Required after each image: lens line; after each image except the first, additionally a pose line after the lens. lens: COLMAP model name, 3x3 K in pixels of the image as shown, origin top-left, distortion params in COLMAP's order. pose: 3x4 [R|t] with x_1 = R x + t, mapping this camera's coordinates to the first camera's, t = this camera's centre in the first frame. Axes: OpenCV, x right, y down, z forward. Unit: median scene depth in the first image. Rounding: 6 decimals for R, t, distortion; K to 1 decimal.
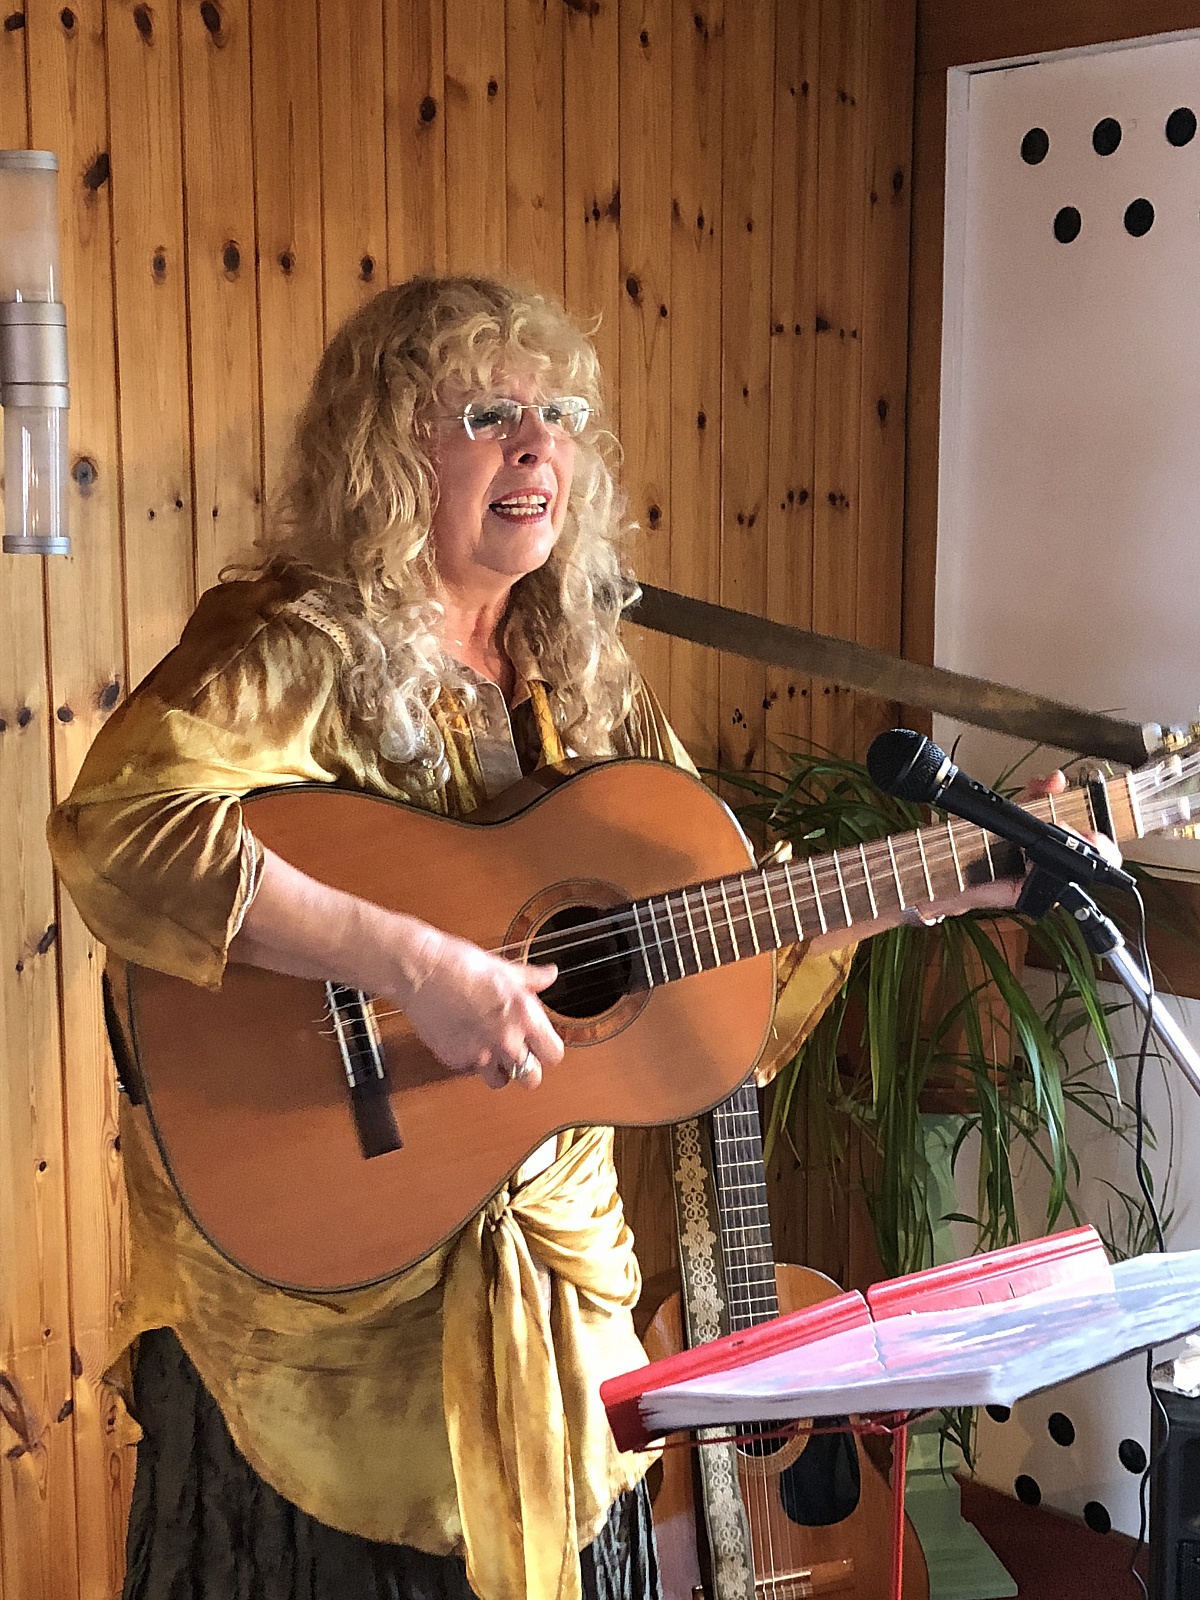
lens RADIAL K [[2370.7, 0, 623.6], [0, 2370.7, 805.7], [0, 0, 1]] dist [0.065745, 0.000000]
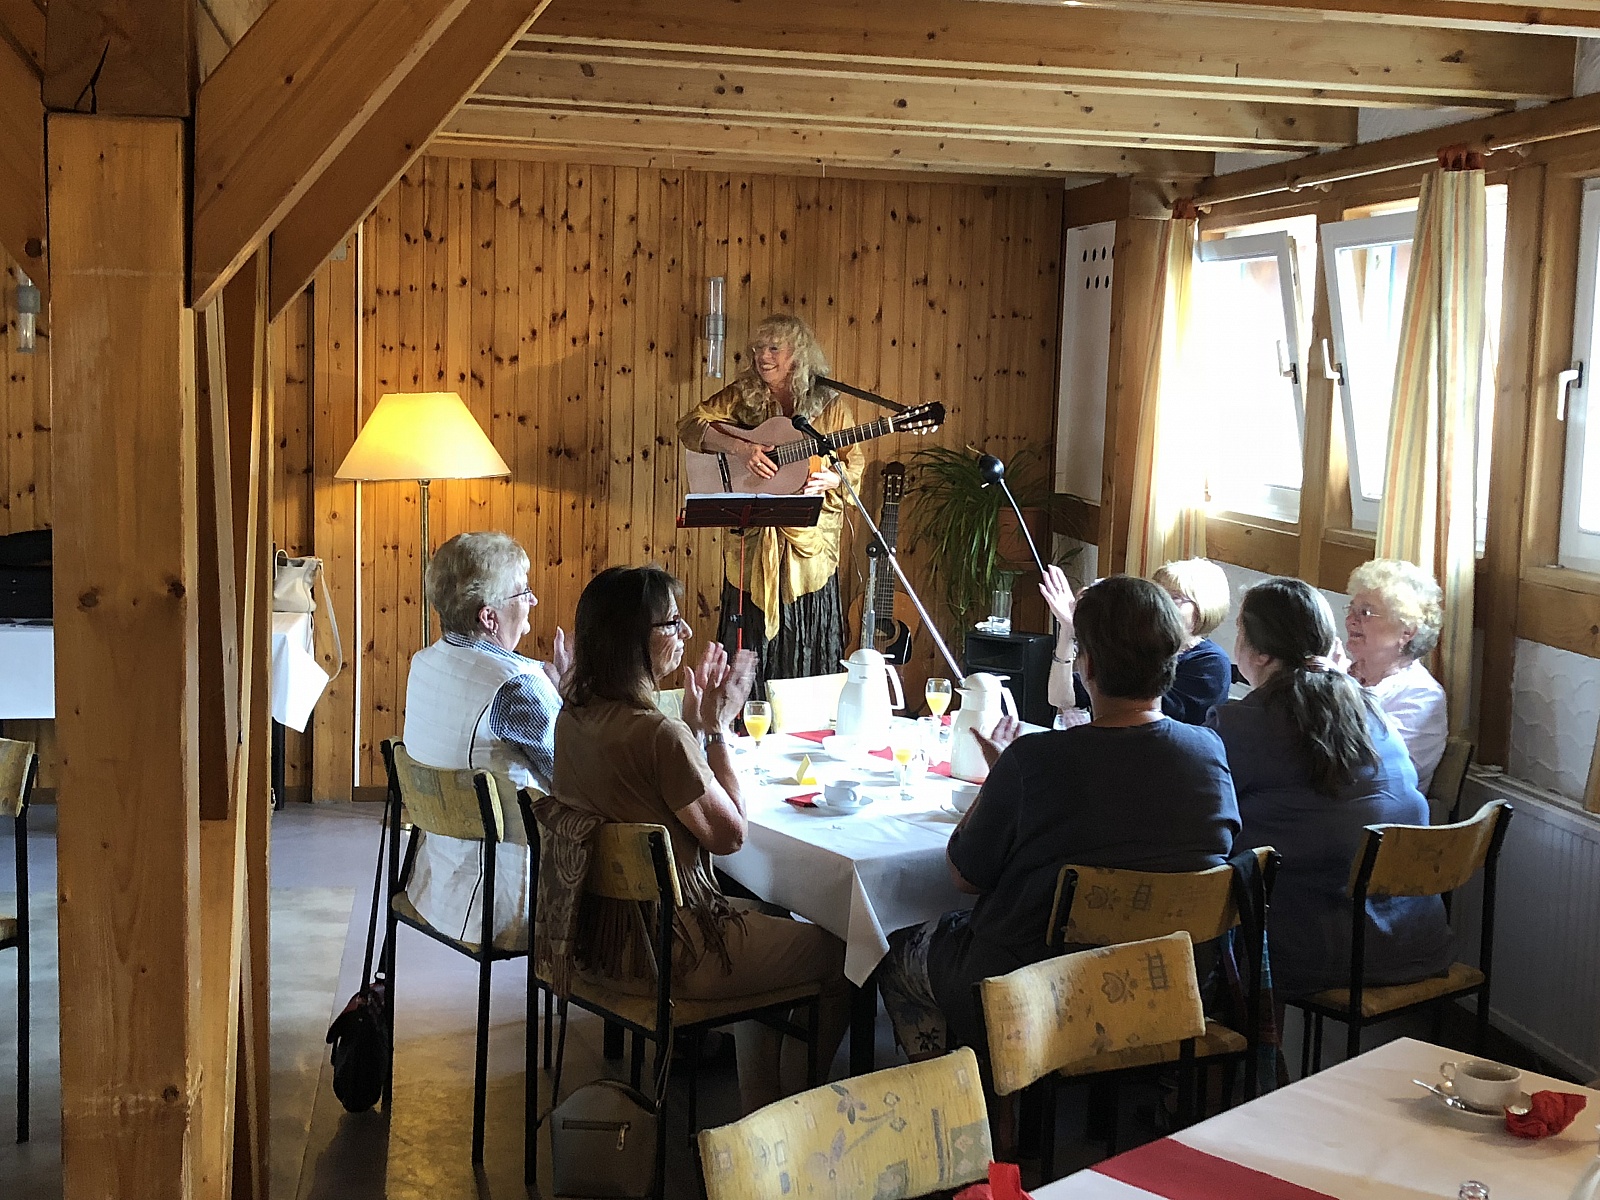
lens RADIAL K [[2013.4, 0, 818.1], [0, 2013.4, 570.3], [0, 0, 1]] dist [0.163881, 0.000000]
pose [[0.852715, 0.080742, -0.516098, 1.348042], [-0.101039, 0.994818, -0.011304, 0.190739], [0.512511, 0.061785, 0.856455, -1.431367]]
